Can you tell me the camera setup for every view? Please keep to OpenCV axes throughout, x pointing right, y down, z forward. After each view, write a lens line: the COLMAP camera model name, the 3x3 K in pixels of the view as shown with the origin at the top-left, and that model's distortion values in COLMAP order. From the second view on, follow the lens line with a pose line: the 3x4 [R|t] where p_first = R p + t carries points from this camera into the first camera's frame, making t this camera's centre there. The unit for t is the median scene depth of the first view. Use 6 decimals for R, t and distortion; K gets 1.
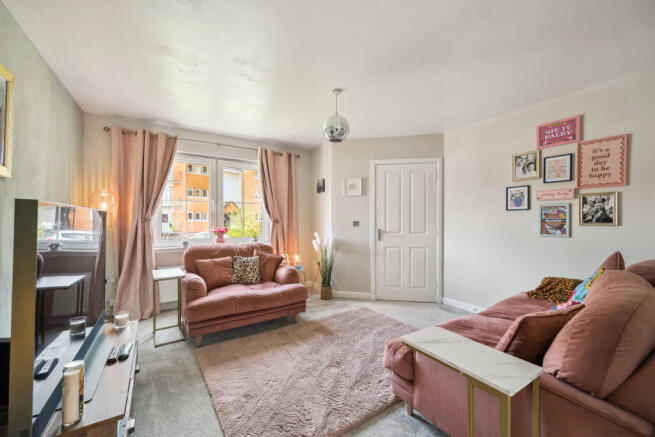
lens RADIAL K [[255.8, 0, 331.3], [0, 255.8, 219.5], [0, 0, 1]] dist [-0.001426, -0.000124]
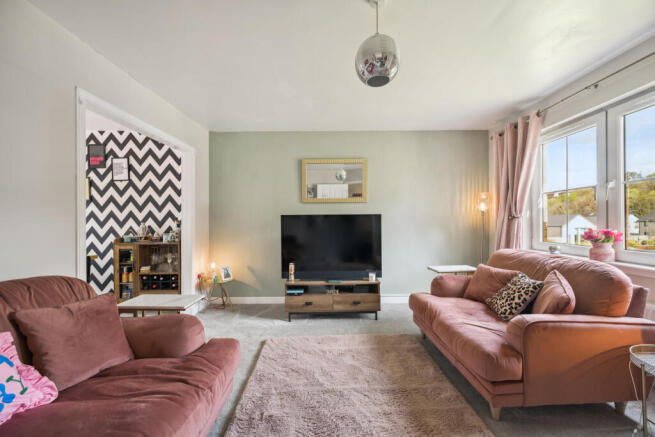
lens RADIAL K [[255.8, 0, 325.5], [0, 255.8, 220.3], [0, 0, 1]] dist [-0.001426, -0.000124]
pose [[-0.558496, -0.001241, -0.829506, 0.508082], [0.010387, 0.999910, -0.008489, 0.011620], [0.829442, -0.013357, -0.558433, 1.092424]]
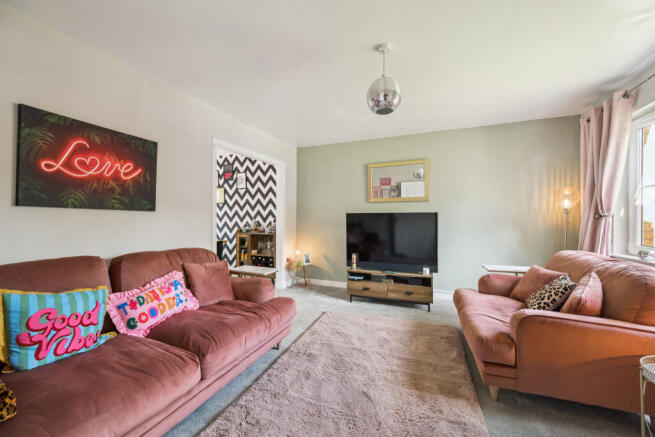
lens RADIAL K [[255.8, 0, 325.1], [0, 255.8, 217.7], [0, 0, 1]] dist [-0.001426, -0.000124]
pose [[-0.835879, -0.004446, -0.548896, 0.517947], [0.000281, 0.999964, -0.008527, 0.012101], [0.548914, -0.007282, -0.835847, 1.377879]]
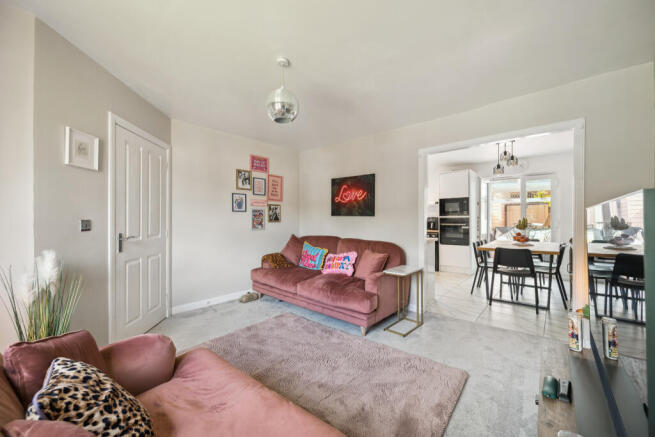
lens RADIAL K [[255.8, 0, 329.8], [0, 255.8, 218.6], [0, 0, 1]] dist [-0.001426, -0.000124]
pose [[-0.267759, 0.001139, 0.963485, -0.724963], [-0.004957, 0.999984, -0.002560, 0.001995], [-0.963473, -0.005462, -0.267750, 0.965799]]
